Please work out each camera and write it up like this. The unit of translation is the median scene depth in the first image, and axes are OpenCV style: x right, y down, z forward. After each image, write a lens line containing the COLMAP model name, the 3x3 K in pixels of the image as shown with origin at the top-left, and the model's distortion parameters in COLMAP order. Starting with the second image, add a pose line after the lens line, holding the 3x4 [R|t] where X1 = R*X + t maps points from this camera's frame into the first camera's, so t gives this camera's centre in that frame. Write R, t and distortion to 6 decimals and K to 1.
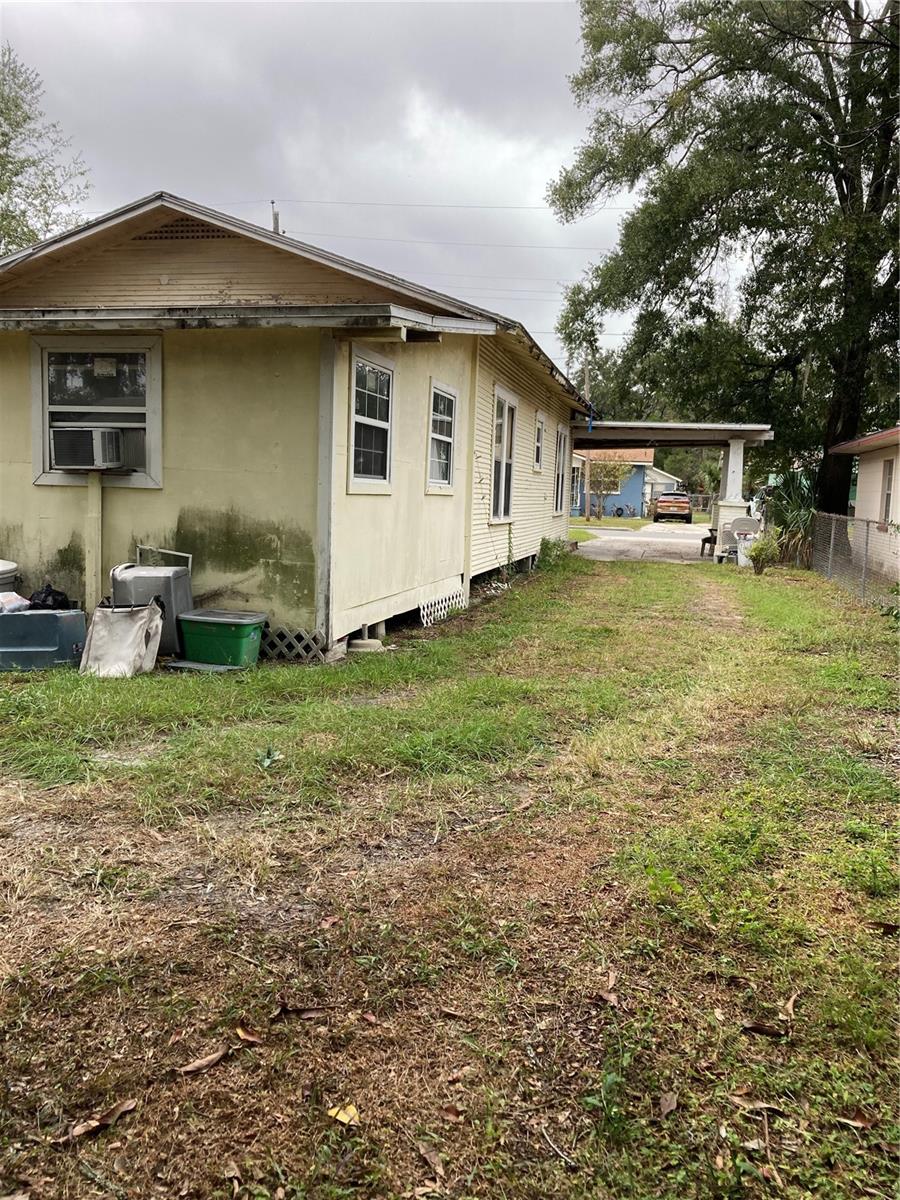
lens RADIAL K [[985.9, 0, 450.7], [0, 985.9, 602.4], [0, 0, 1]] dist [0.036688, -0.050543]
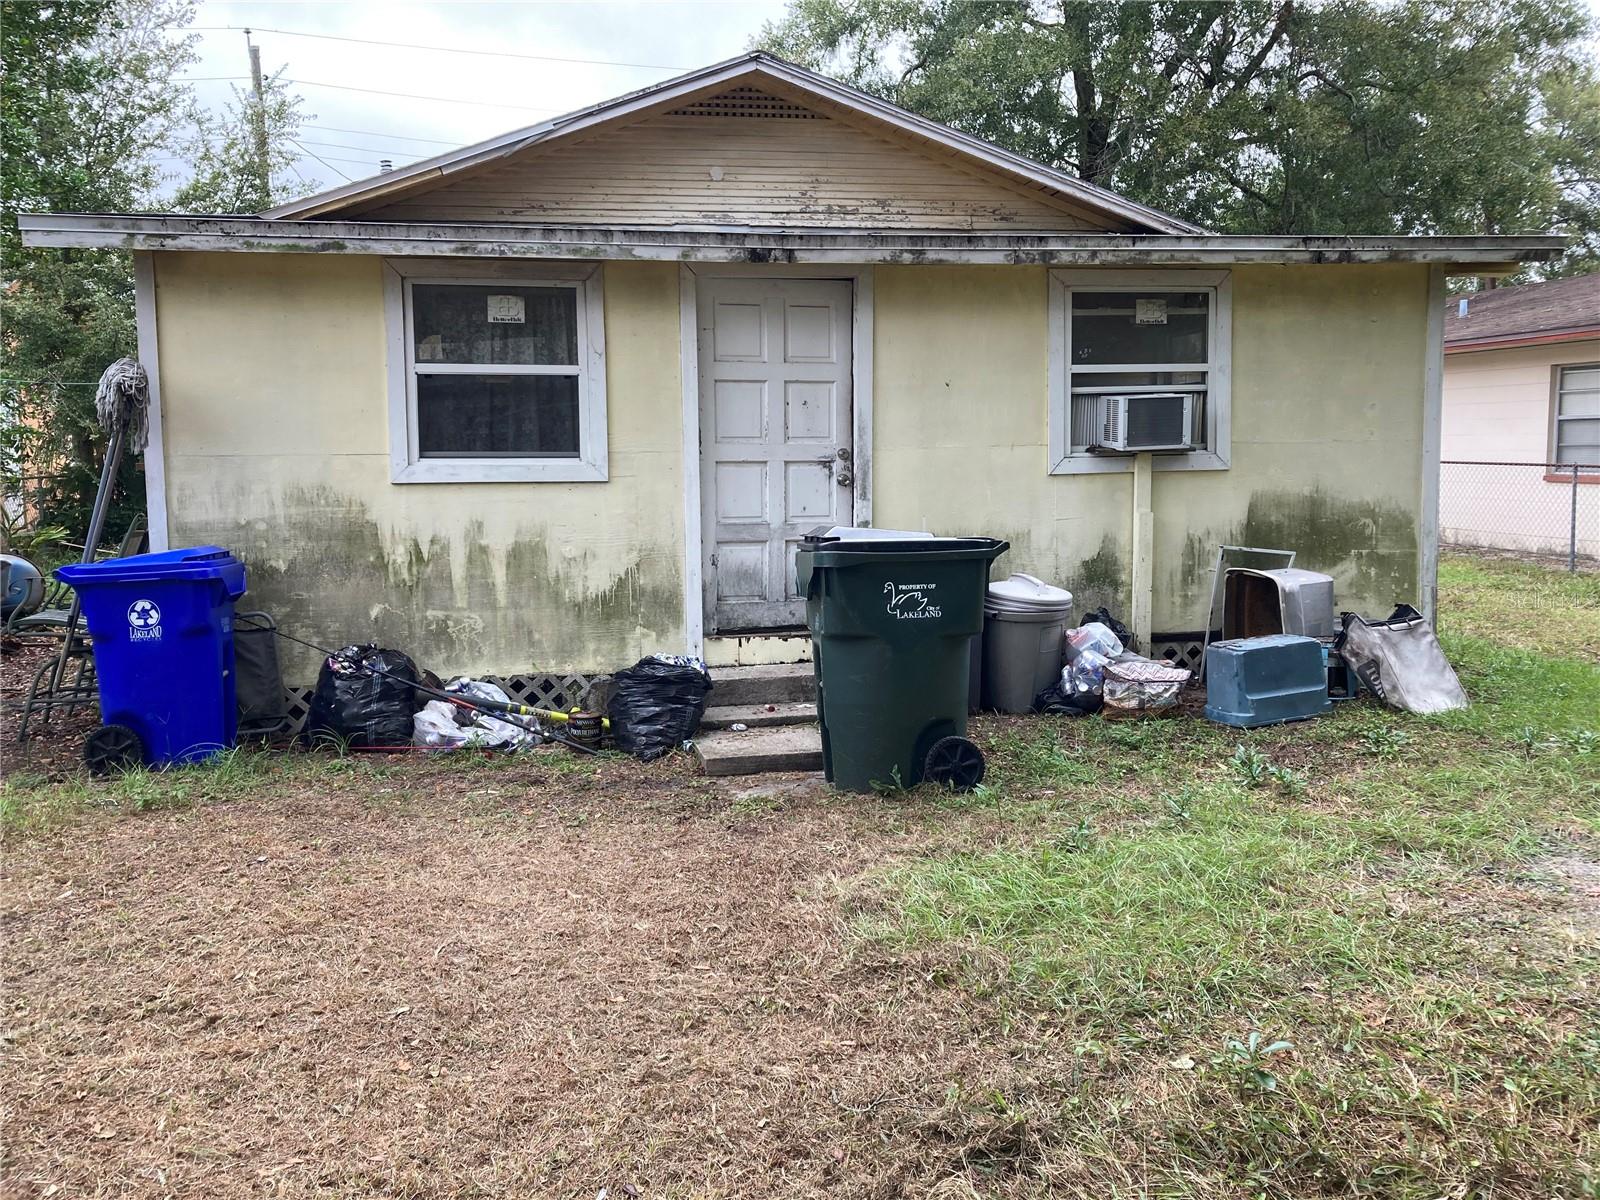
lens RADIAL K [[1314.5, 0, 789.4], [0, 1314.5, 596.0], [0, 0, 1]] dist [0.036688, -0.050543]
pose [[0.916434, -0.094241, 0.388930, -1.014630], [0.090953, 0.995492, 0.026903, -0.076143], [-0.389712, 0.010720, 0.920874, 0.193258]]
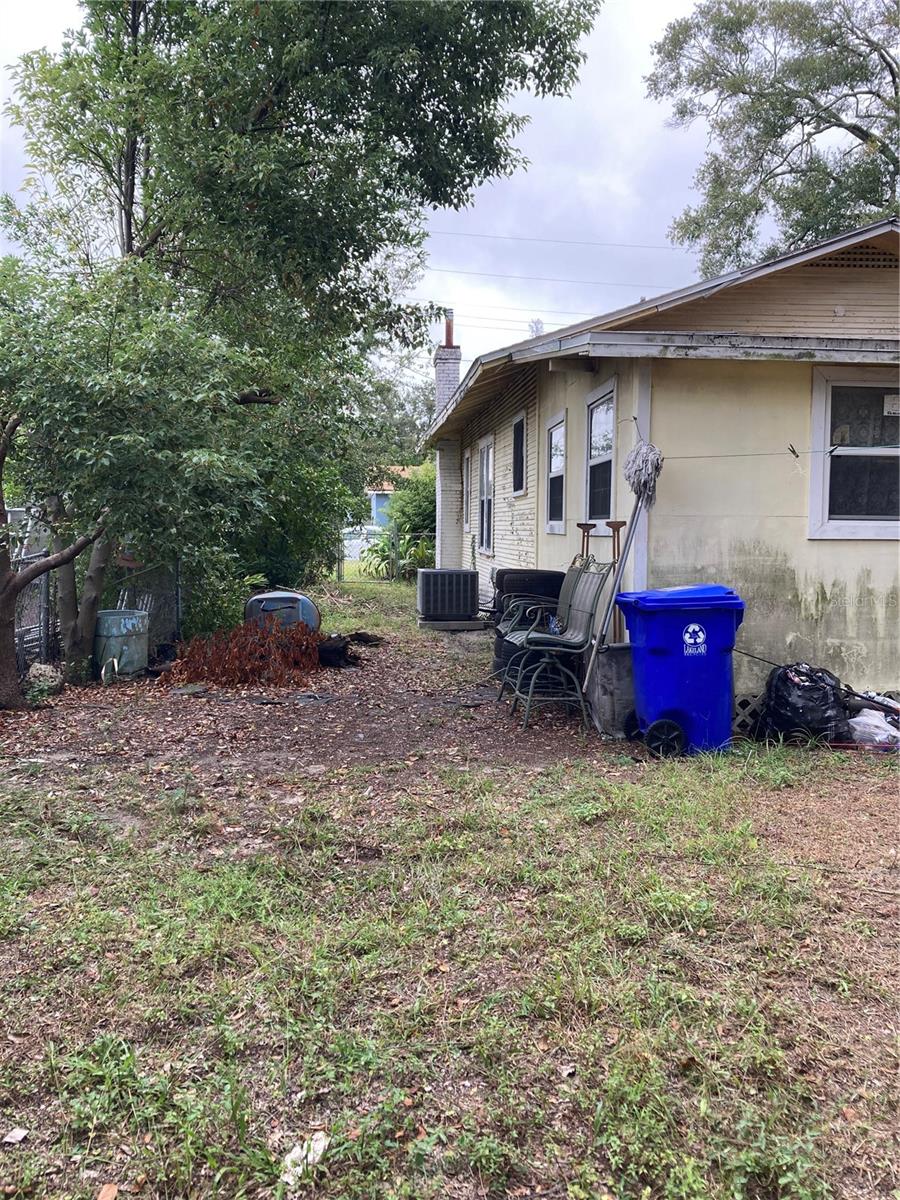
lens RADIAL K [[985.9, 0, 453.1], [0, 985.9, 601.3], [0, 0, 1]] dist [0.036688, -0.050543]
pose [[0.945720, -0.057943, 0.319777, -1.495966], [0.067177, 0.997580, -0.017912, -0.104699], [-0.317965, 0.038422, 0.947324, 0.410008]]
